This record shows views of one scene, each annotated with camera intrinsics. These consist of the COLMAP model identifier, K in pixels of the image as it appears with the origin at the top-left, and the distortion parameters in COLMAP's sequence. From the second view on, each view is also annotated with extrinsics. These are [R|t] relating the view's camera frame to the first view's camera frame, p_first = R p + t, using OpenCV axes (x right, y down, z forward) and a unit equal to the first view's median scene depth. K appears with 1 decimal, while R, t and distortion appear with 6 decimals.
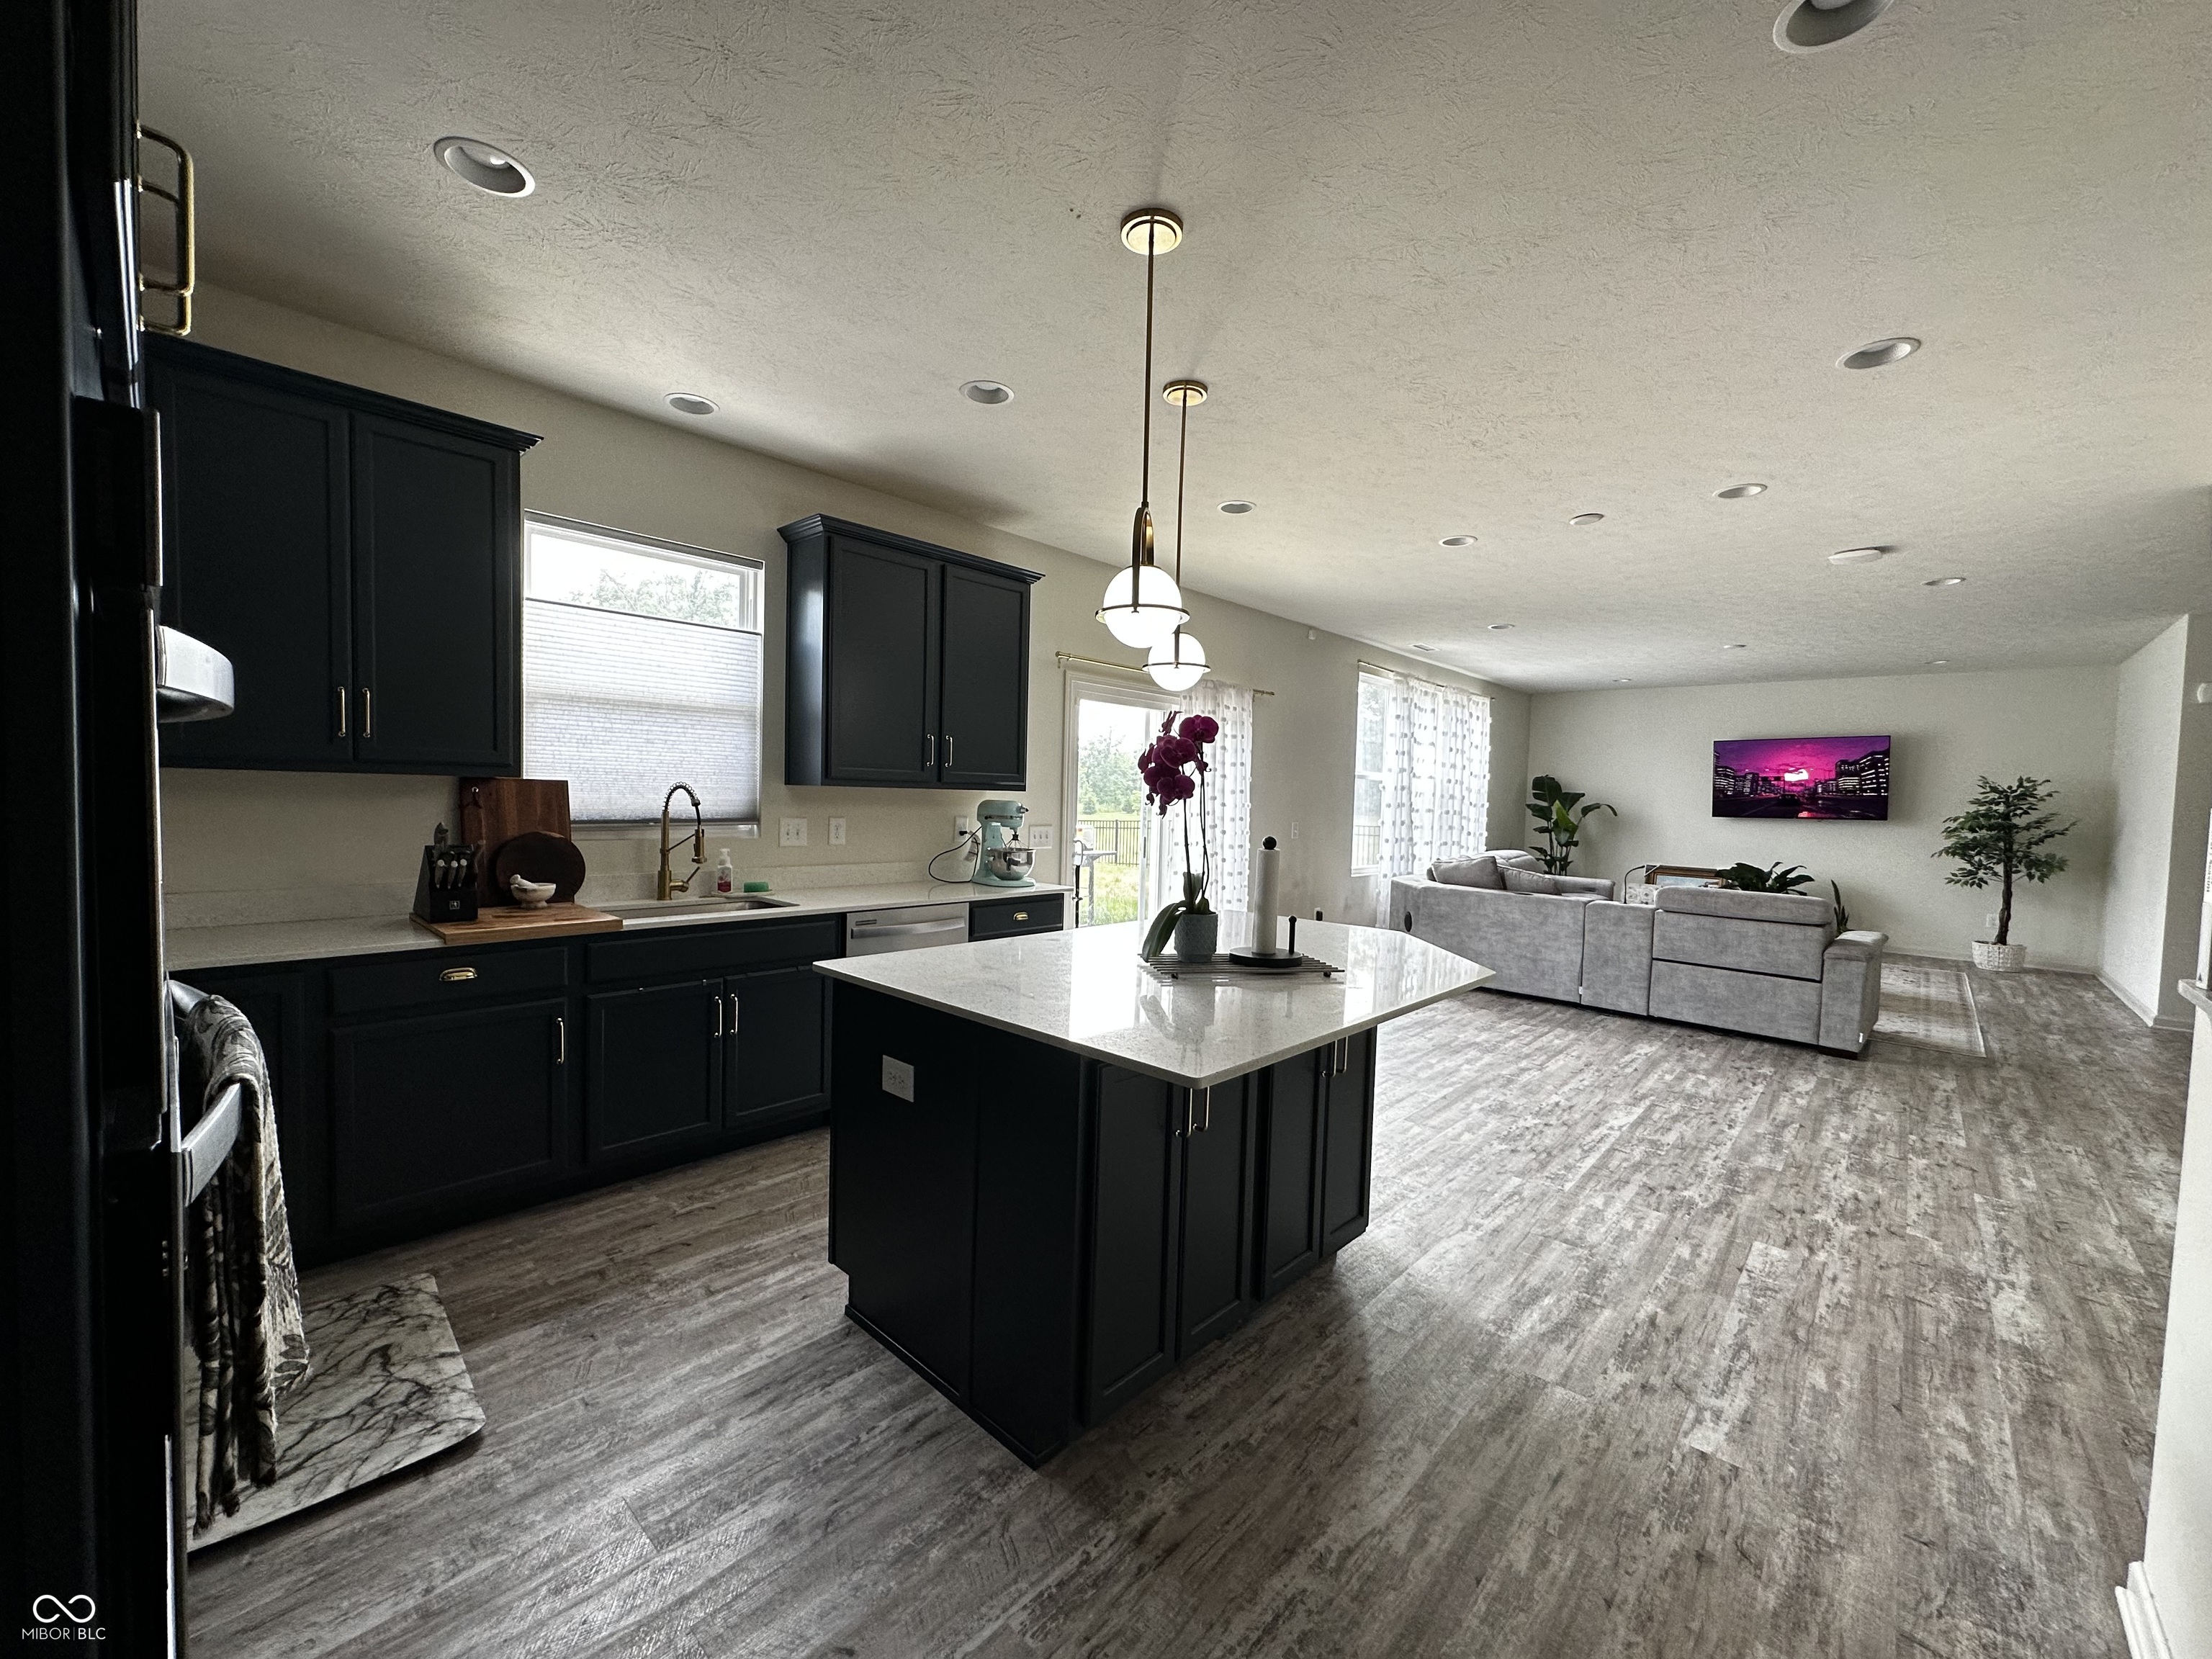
lens RADIAL K [[879.0, 0, 1115.8], [0, 879.0, 826.0], [0, 0, 1]] dist [-0.000217, -0.000058]
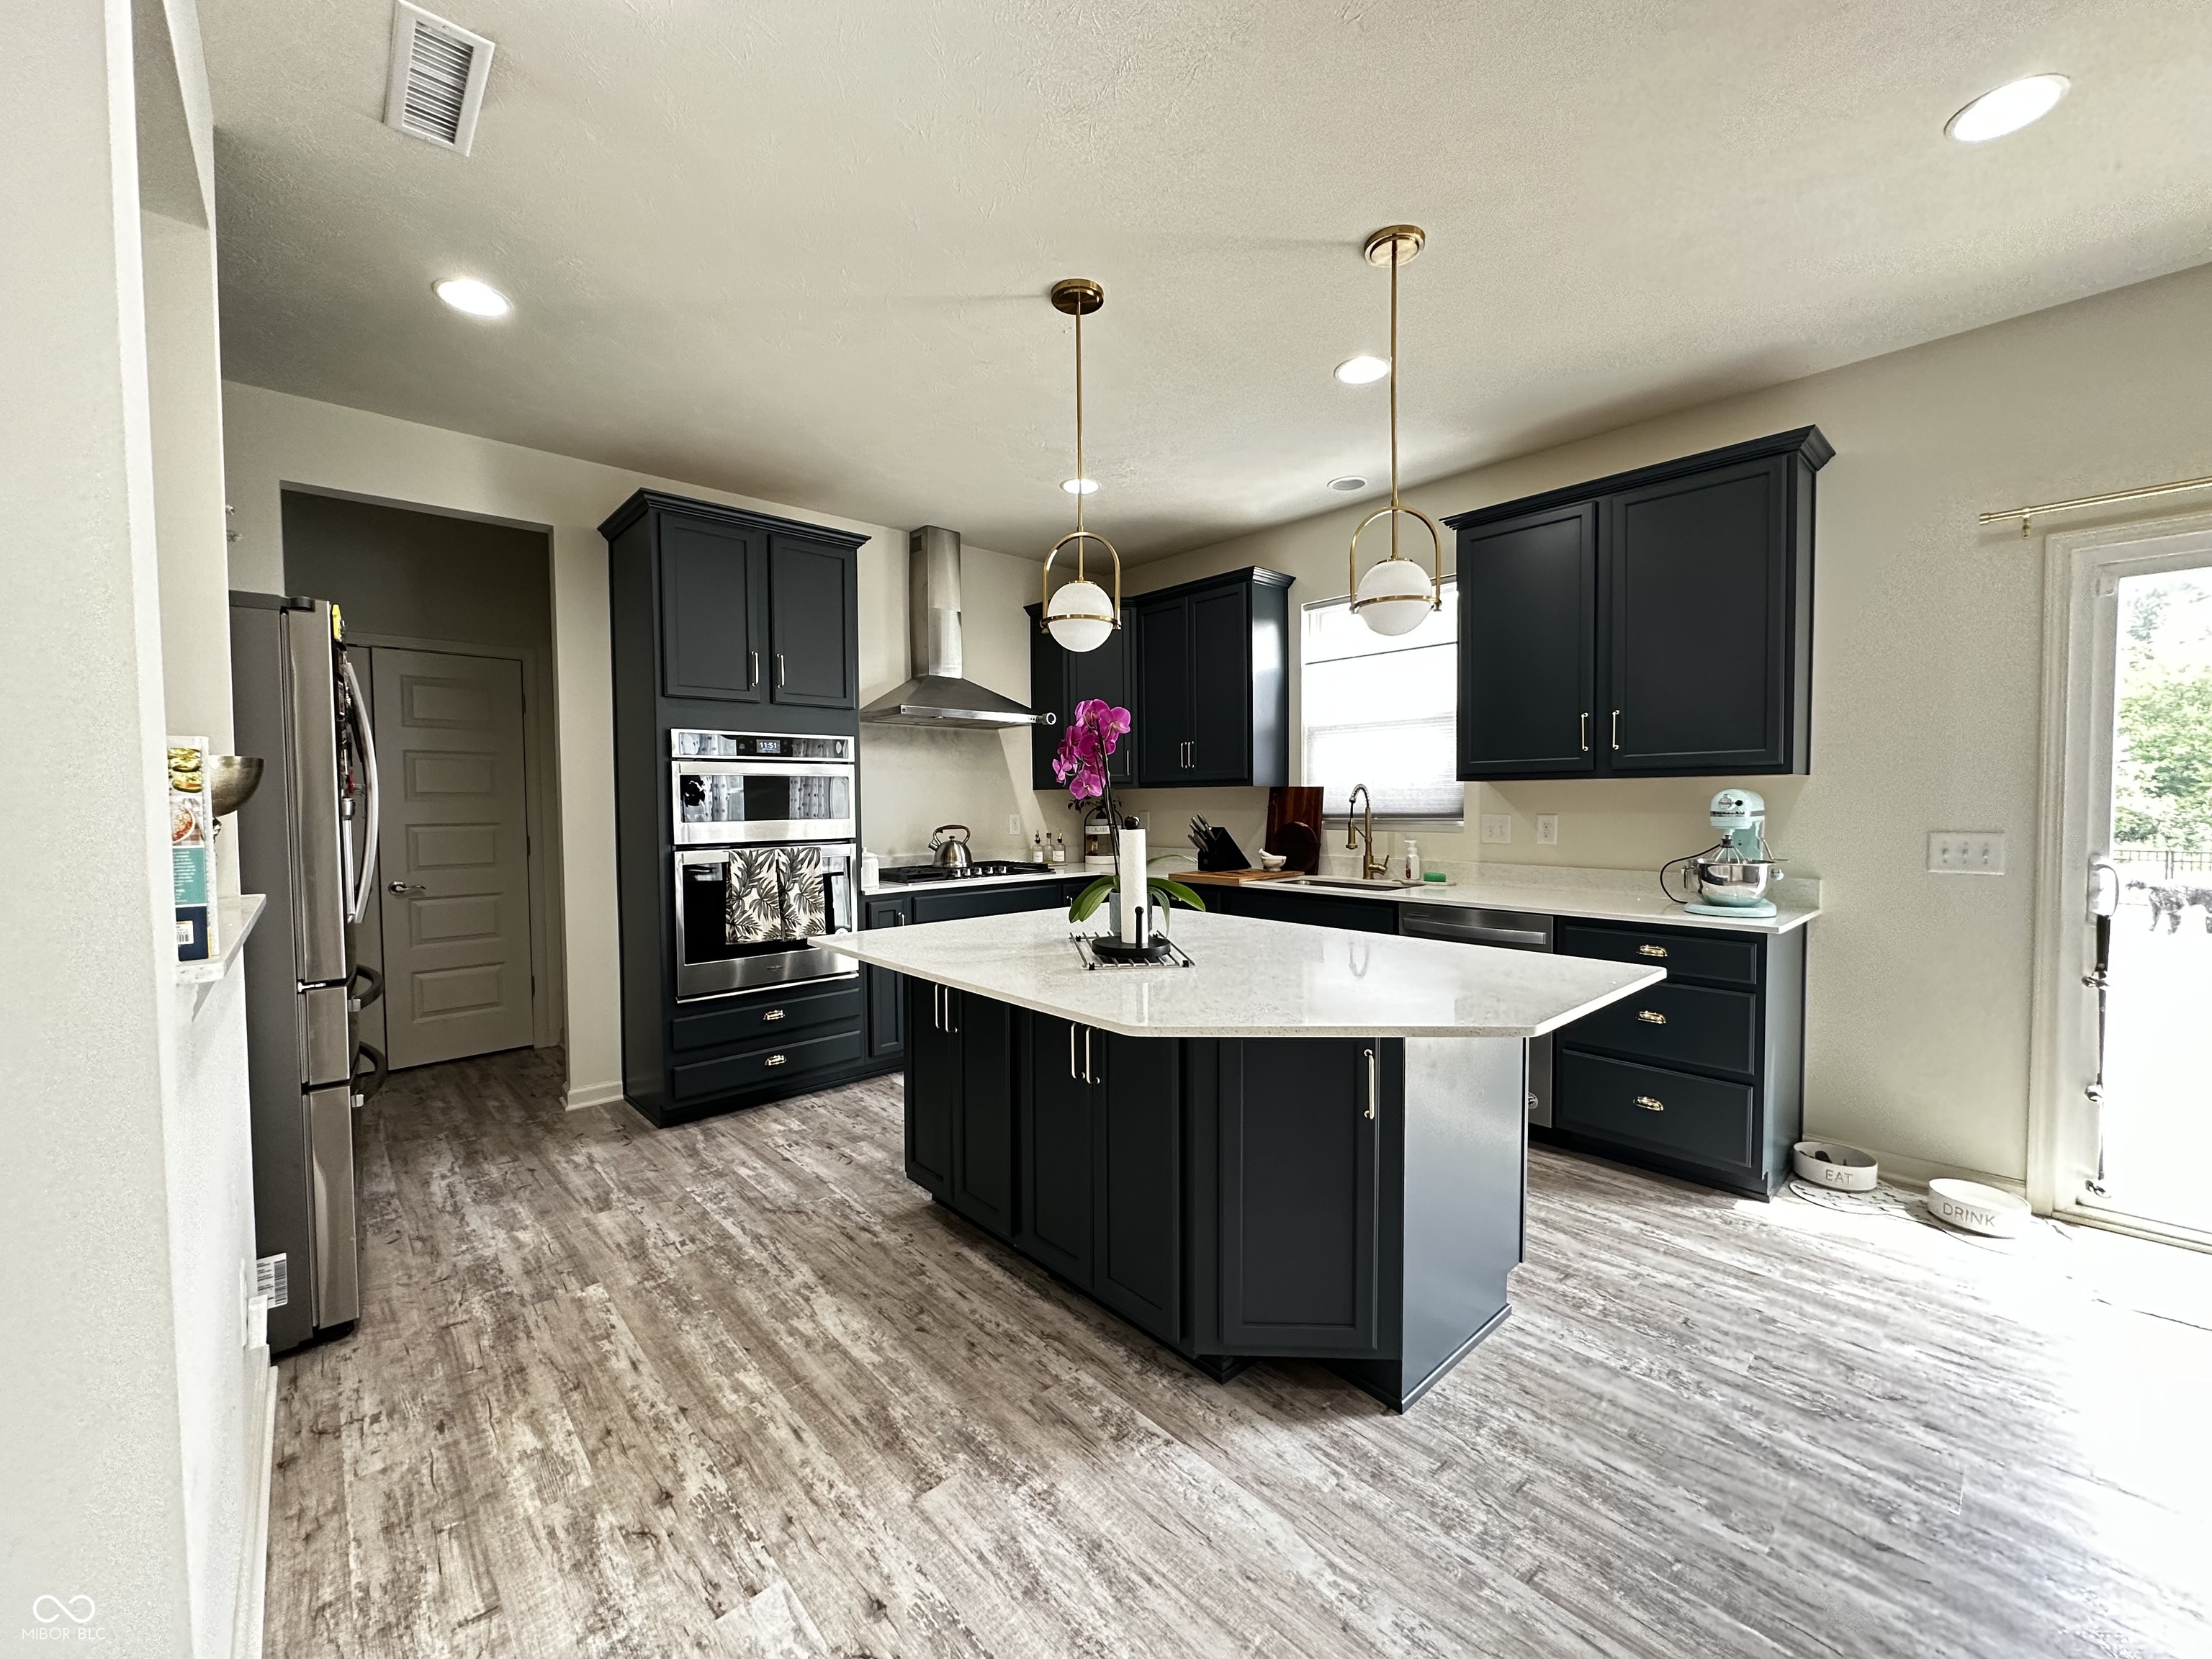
lens RADIAL K [[879.0, 0, 1102.1], [0, 879.0, 830.7], [0, 0, 1]] dist [-0.000217, -0.000058]
pose [[-0.089449, 0.008775, -0.995953, 0.963262], [-0.029795, 0.999490, 0.011482, 0.014560], [0.995546, 0.030701, -0.089142, 0.925850]]
